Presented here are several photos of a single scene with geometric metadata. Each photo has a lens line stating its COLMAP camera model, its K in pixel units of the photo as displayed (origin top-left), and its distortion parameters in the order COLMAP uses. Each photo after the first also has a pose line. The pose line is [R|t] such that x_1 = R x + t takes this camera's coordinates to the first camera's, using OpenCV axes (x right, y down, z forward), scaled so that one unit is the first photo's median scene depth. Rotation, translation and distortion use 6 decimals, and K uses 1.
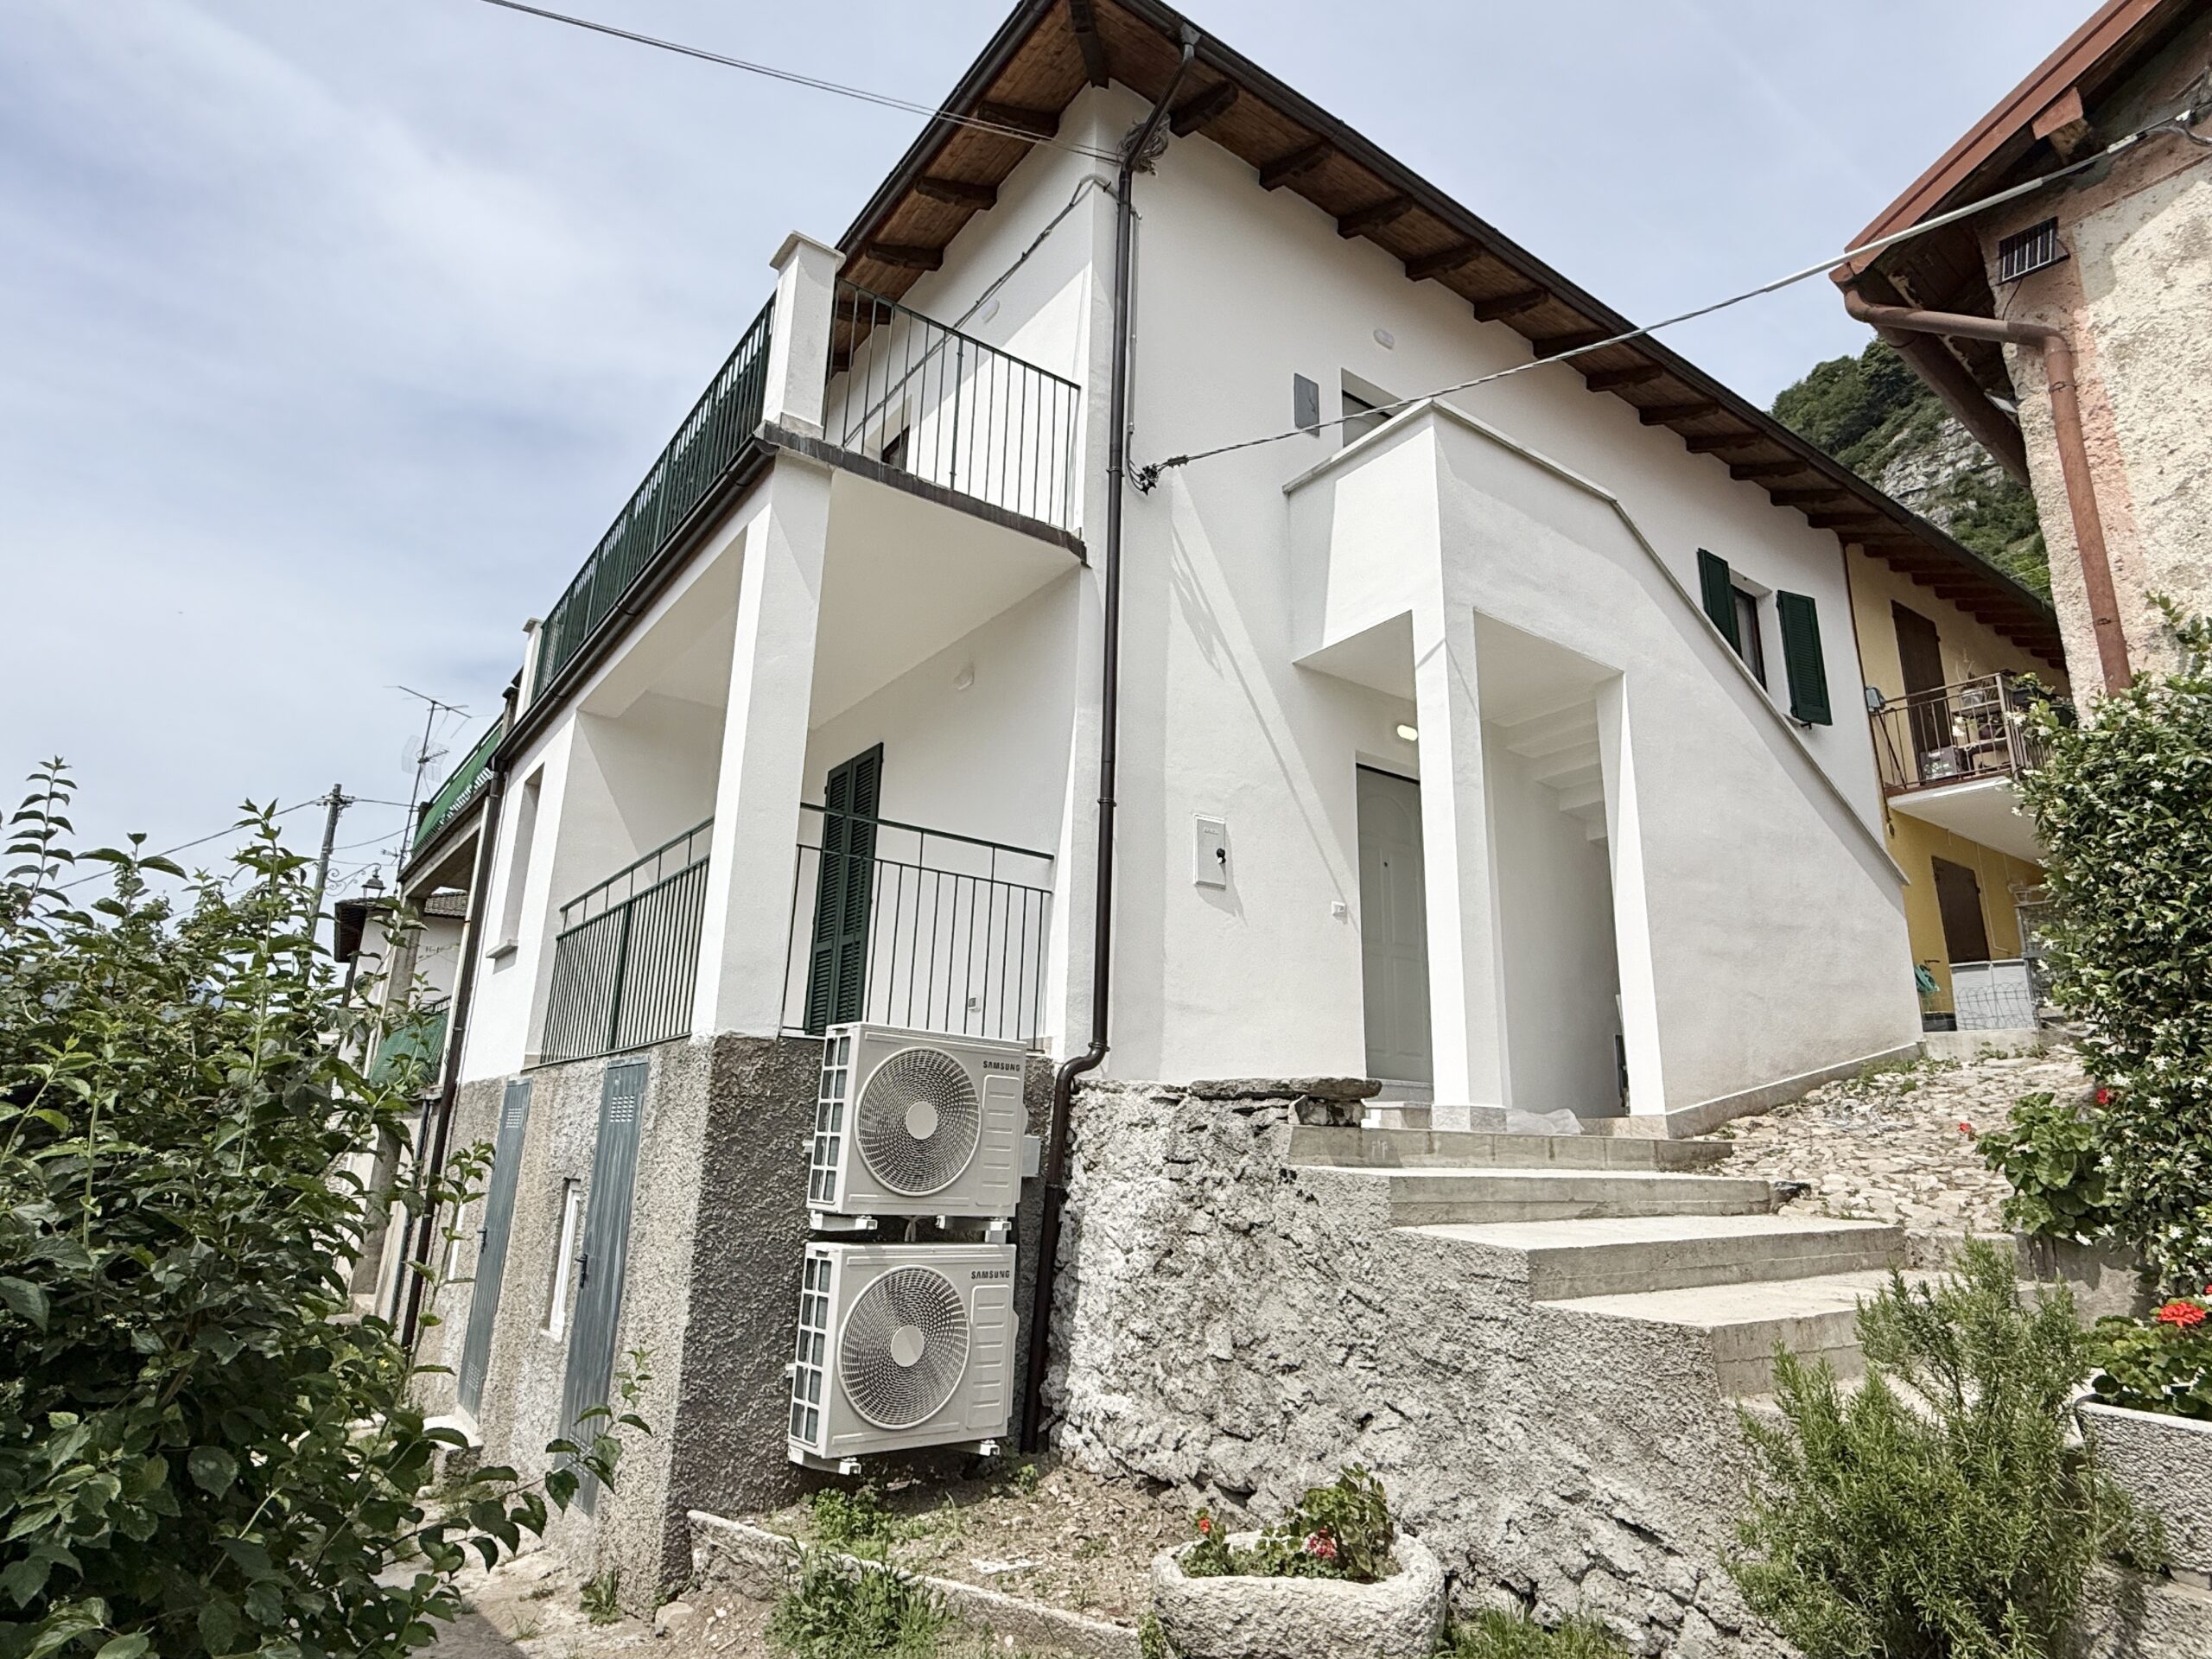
lens RADIAL K [[1253.9, 0, 1108.6], [0, 1253.9, 823.7], [0, 0, 1]] dist [-0.002433, 0.000614]
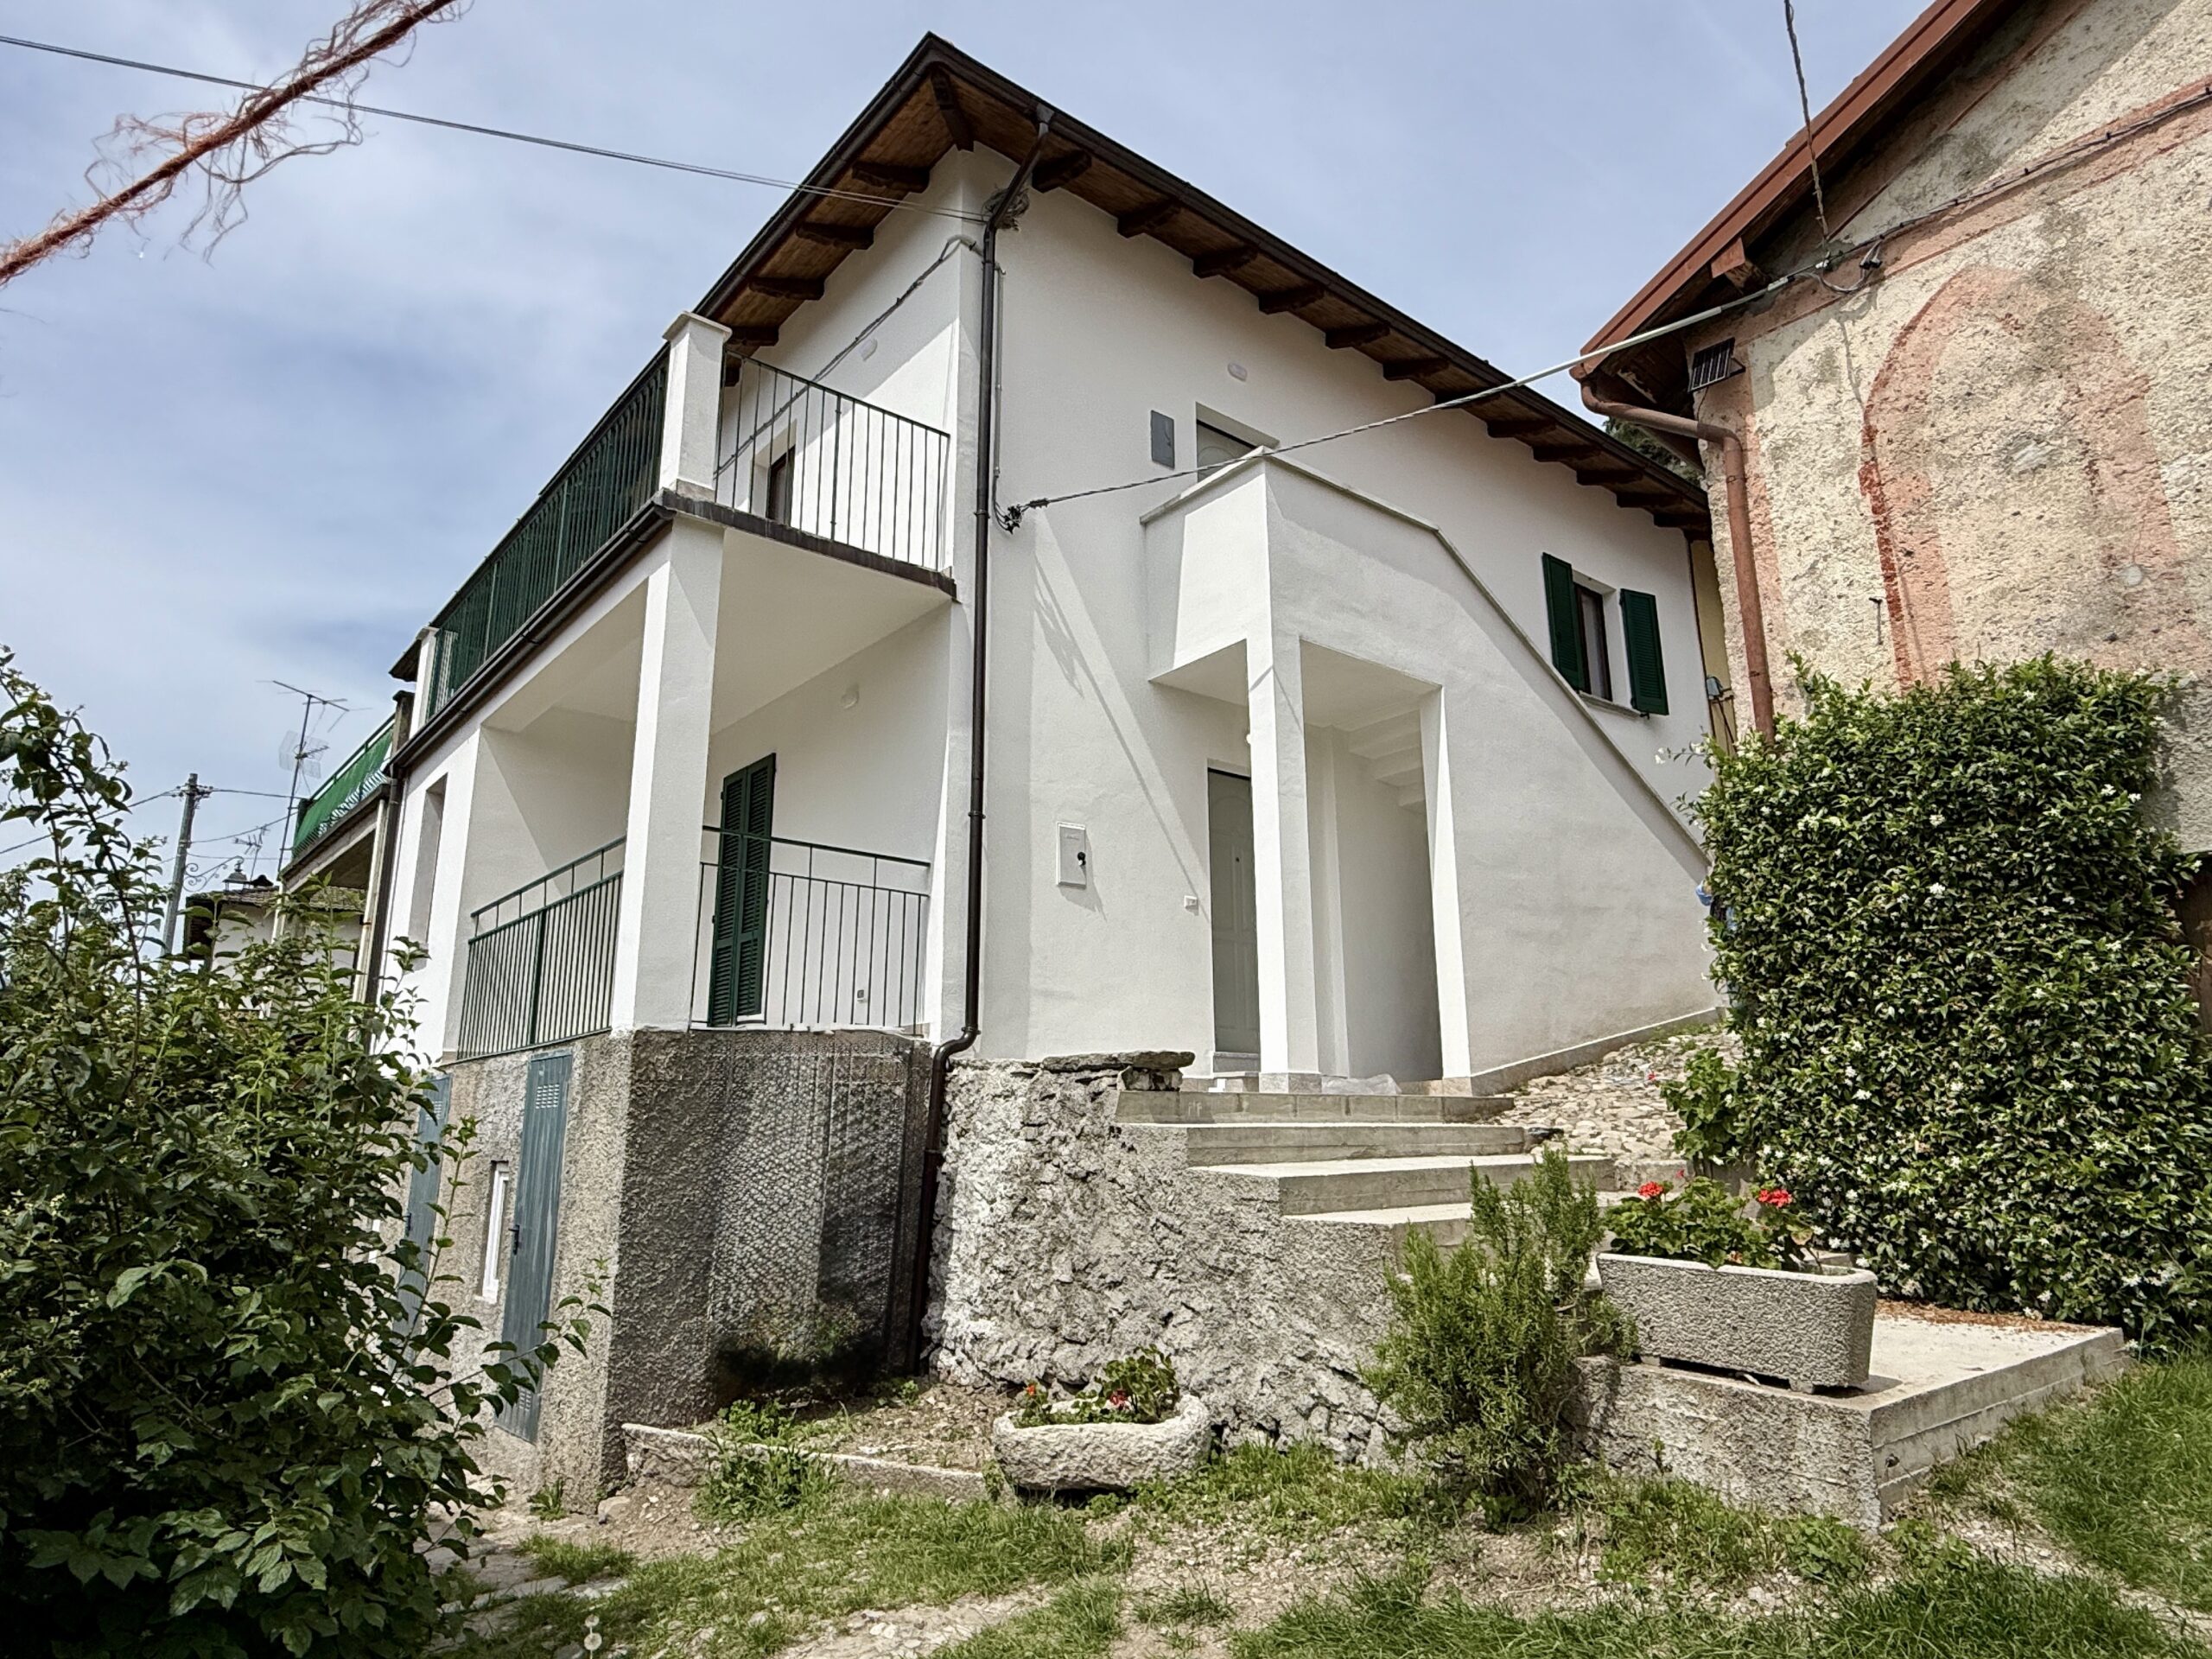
lens RADIAL K [[1315.7, 0, 1104.6], [0, 1315.7, 825.7], [0, 0, 1]] dist [-0.001261, -0.000864]
pose [[0.997846, -0.016030, 0.063610, 0.042623], [0.014522, 0.999604, 0.024097, -0.038260], [-0.063971, -0.023121, 0.997684, -0.213270]]
